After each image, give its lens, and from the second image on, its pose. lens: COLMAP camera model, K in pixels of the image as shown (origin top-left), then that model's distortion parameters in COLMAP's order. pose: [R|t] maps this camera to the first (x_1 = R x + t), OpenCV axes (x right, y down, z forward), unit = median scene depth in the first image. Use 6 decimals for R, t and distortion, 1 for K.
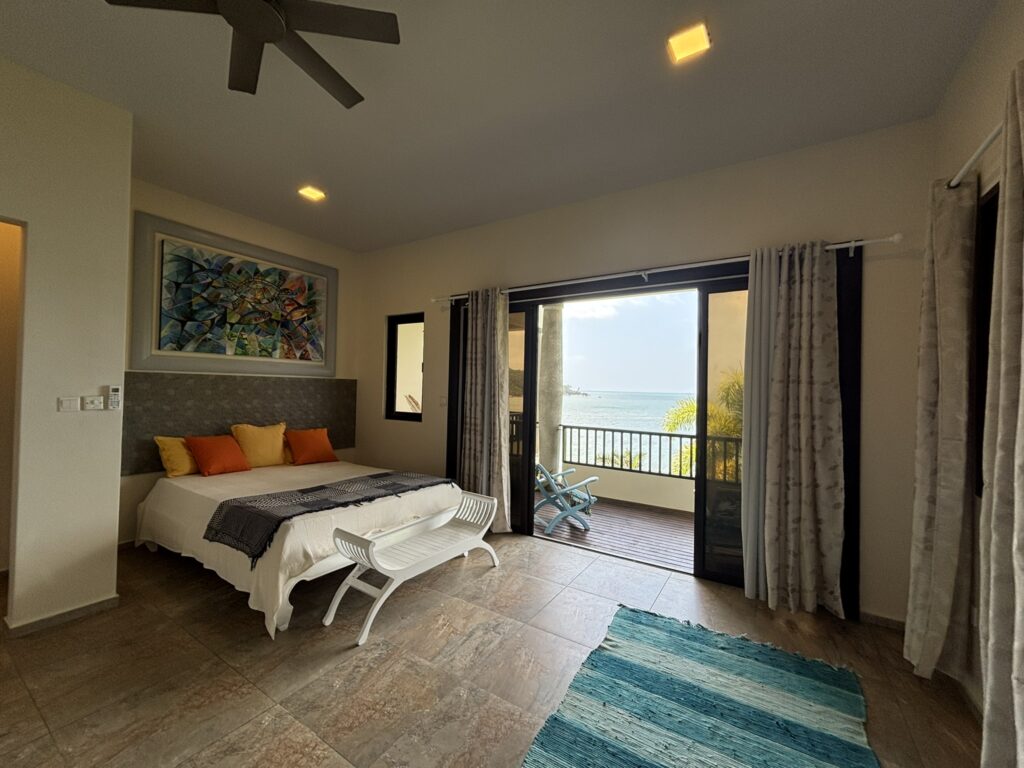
lens RADIAL K [[417.7, 0, 504.5], [0, 417.7, 384.4], [0, 0, 1]] dist [0.000032, -0.000482]
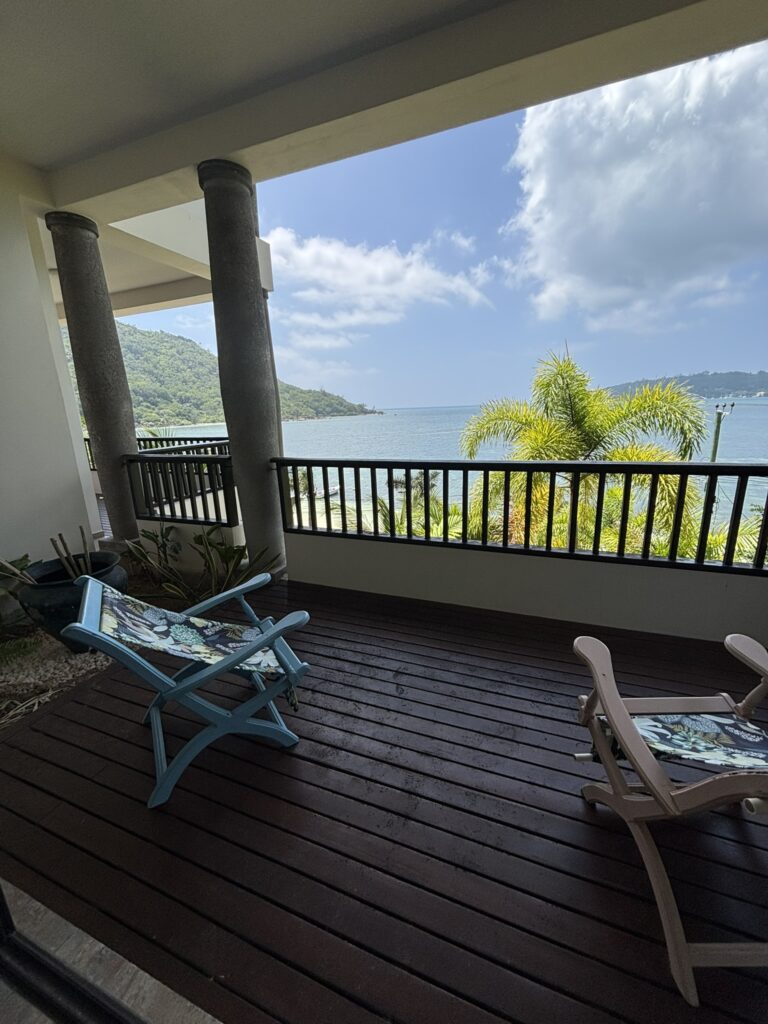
lens RADIAL K [[417.7, 0, 375.4], [0, 417.7, 511.0], [0, 0, 1]] dist [0.000032, -0.000482]
pose [[0.983206, -0.093546, 0.156698, 0.284116], [0.052139, 0.966832, 0.250036, 0.063198], [-0.174891, -0.237667, 0.955472, 0.821038]]
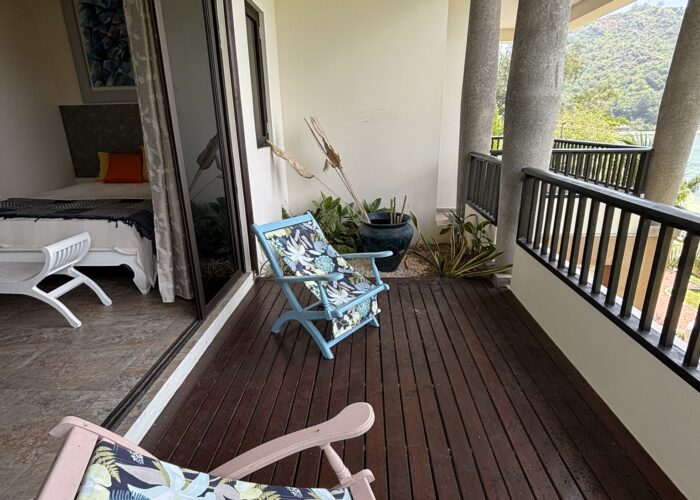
lens RADIAL K [[384.0, 0, 352.0], [0, 384.0, 247.9], [0, 0, 1]] dist [0.003814, 0.001414]
pose [[0.496279, 0.238857, -0.834659, 0.722858], [0.034186, 0.955285, 0.293703, 0.075315], [0.867490, -0.174292, 0.465922, 0.994695]]
